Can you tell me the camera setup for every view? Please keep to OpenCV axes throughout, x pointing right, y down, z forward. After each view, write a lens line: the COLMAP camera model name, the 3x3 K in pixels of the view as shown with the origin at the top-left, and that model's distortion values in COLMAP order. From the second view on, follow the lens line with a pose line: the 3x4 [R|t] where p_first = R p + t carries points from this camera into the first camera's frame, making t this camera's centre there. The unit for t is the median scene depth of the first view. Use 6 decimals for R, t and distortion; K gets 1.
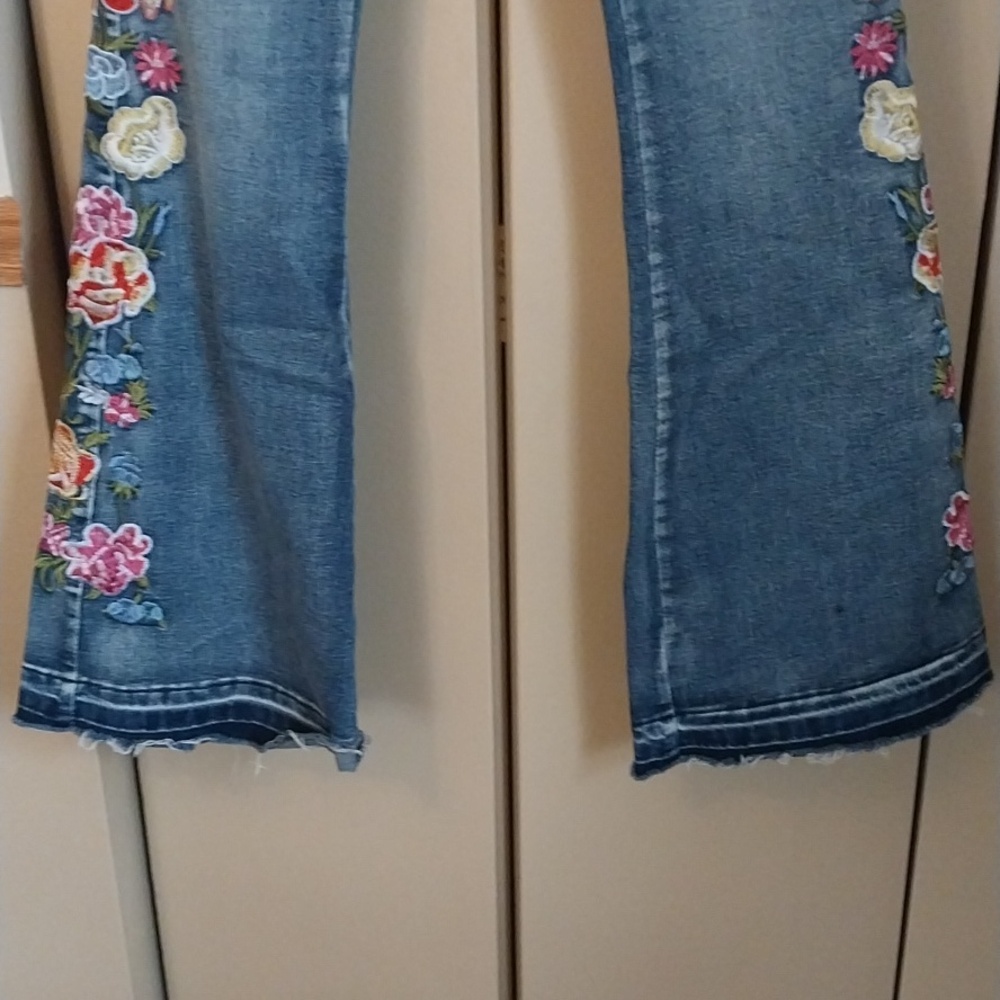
lens RADIAL K [[1724.1, 0, 500.0], [0, 1724.1, 500.0], [0, 0, 1]] dist [0.264213, -0.959211]
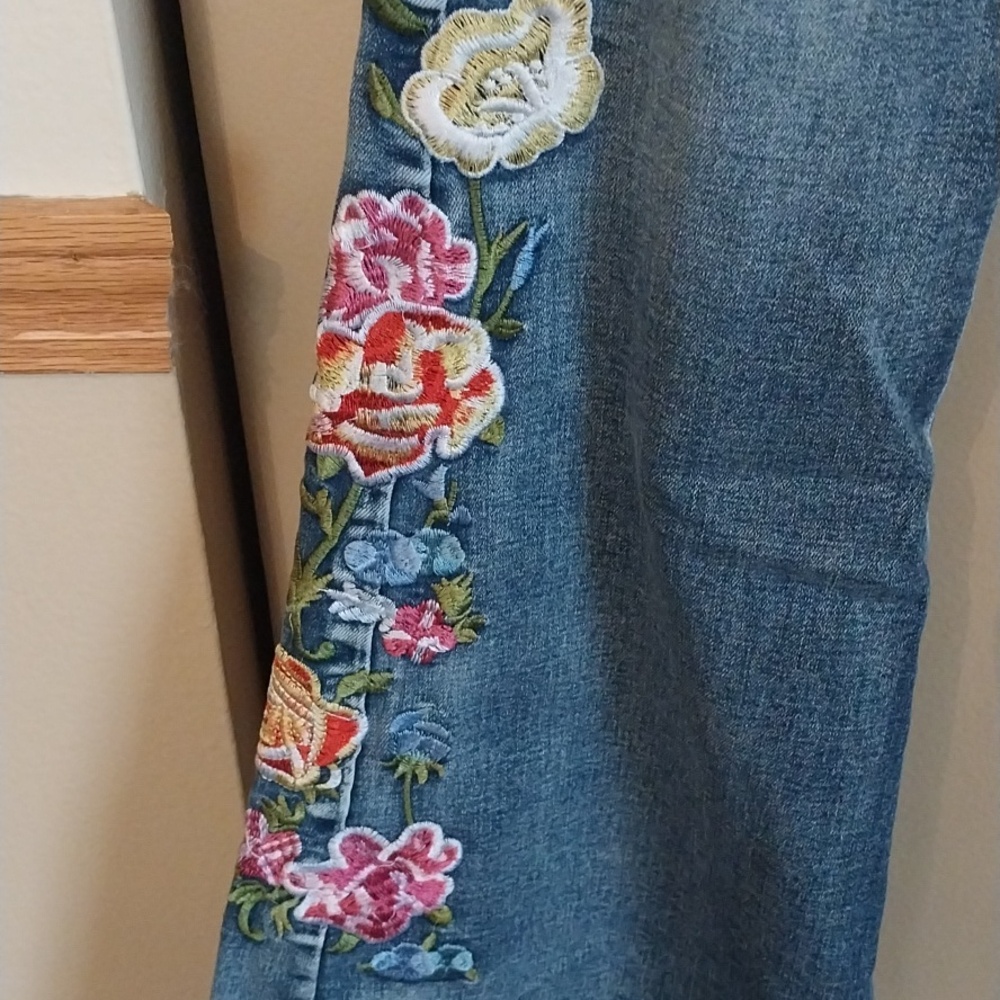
lens RADIAL K [[1724.1, 0, 500.0], [0, 1724.1, 500.0], [0, 0, 1]] dist [0.264213, -0.959211]
pose [[0.994315, -0.073815, 0.076746, -0.233295], [0.062649, 0.988321, 0.138910, -0.156334], [-0.086103, -0.133312, 0.987327, 0.535780]]
